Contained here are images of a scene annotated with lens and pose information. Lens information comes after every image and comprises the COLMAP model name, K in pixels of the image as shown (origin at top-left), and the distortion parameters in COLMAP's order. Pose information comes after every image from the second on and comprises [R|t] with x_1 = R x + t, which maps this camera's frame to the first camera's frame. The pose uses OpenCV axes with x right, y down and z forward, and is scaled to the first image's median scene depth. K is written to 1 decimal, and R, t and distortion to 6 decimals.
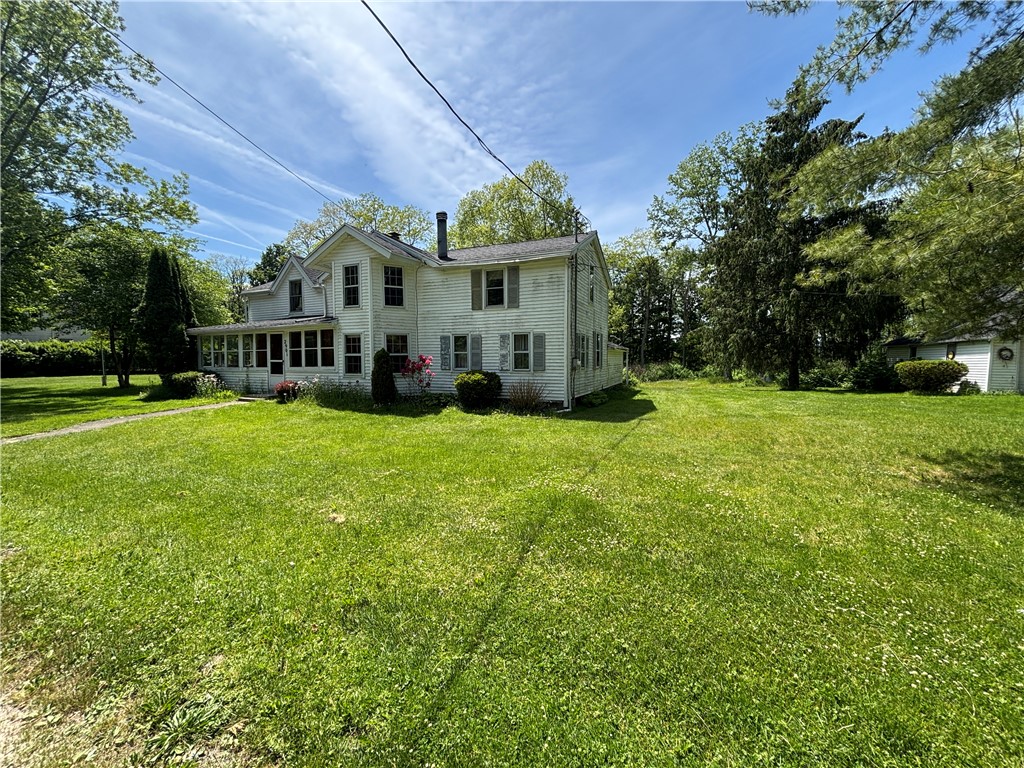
lens RADIAL K [[418.8, 0, 516.6], [0, 418.8, 390.0], [0, 0, 1]] dist [-0.003382, 0.000271]
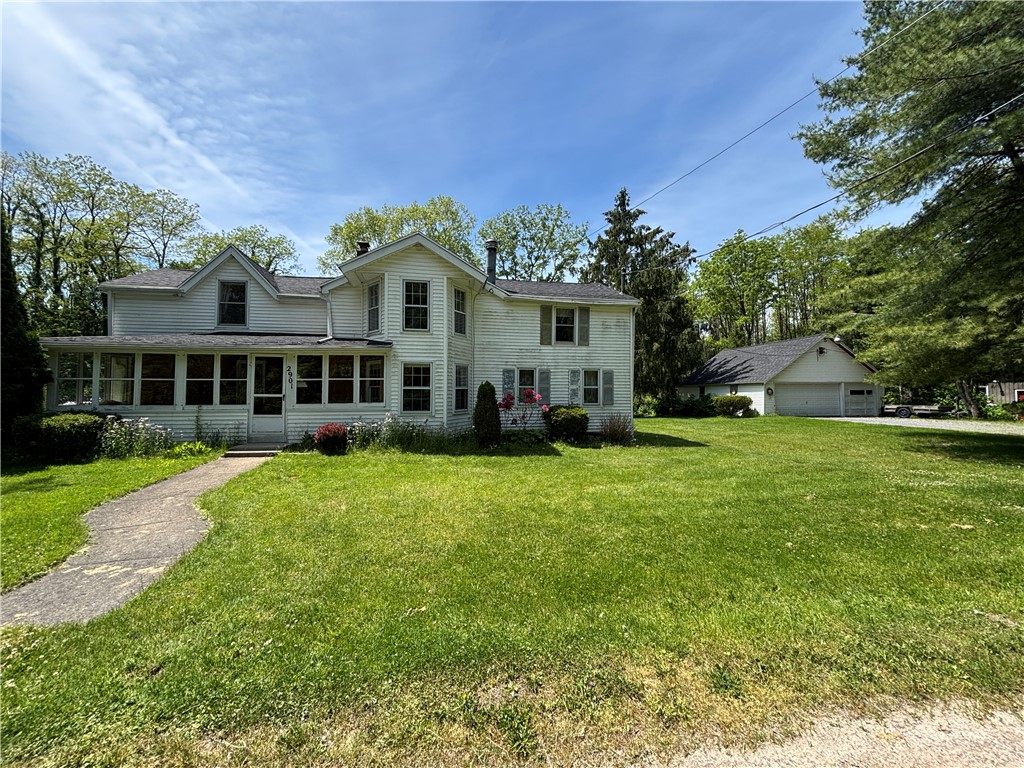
lens RADIAL K [[418.8, 0, 516.2], [0, 418.8, 377.1], [0, 0, 1]] dist [-0.003382, 0.000271]
pose [[0.827804, 0.025556, 0.560434, -0.670842], [0.038962, 0.993931, -0.102872, -0.013561], [-0.559662, 0.106994, 0.821785, 0.214160]]
